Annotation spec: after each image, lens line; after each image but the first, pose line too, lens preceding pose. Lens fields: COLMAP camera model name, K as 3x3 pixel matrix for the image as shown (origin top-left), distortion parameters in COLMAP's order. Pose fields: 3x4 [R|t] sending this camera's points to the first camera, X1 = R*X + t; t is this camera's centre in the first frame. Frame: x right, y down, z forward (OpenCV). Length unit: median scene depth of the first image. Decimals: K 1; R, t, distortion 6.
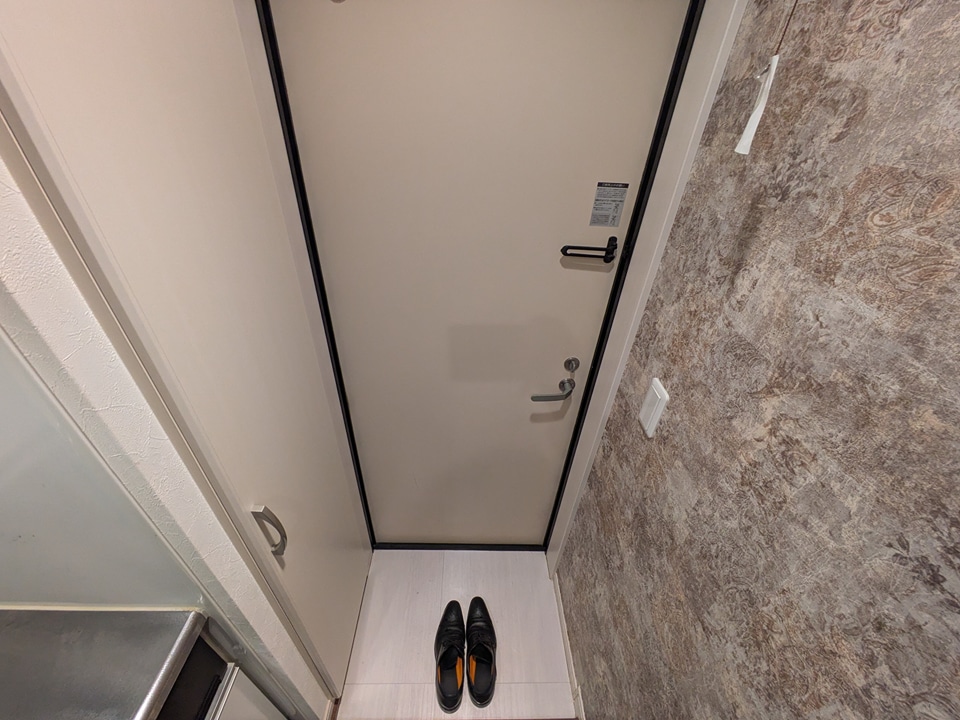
lens RADIAL K [[377.2, 0, 481.8], [0, 377.2, 359.1], [0, 0, 1]] dist [-0.000977, -0.000187]
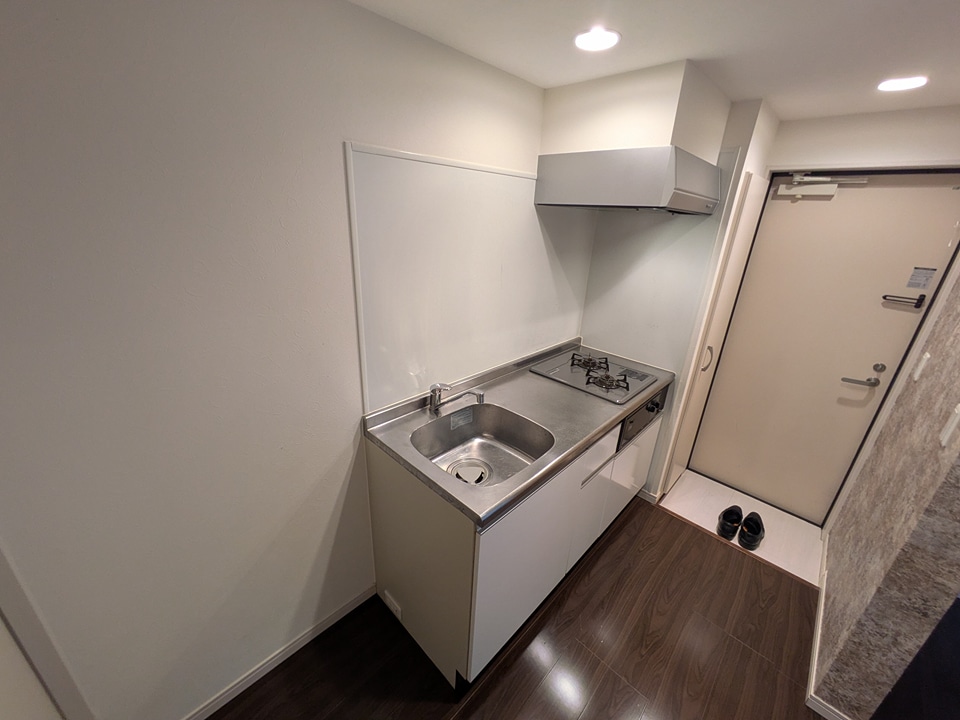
lens RADIAL K [[377.2, 0, 476.7], [0, 377.2, 359.8], [0, 0, 1]] dist [-0.000977, -0.000187]
pose [[0.705552, 0.237088, -0.667822, 0.073729], [-0.407272, 0.906859, -0.108333, 0.810515], [0.579936, 0.348420, 0.736396, -1.181359]]
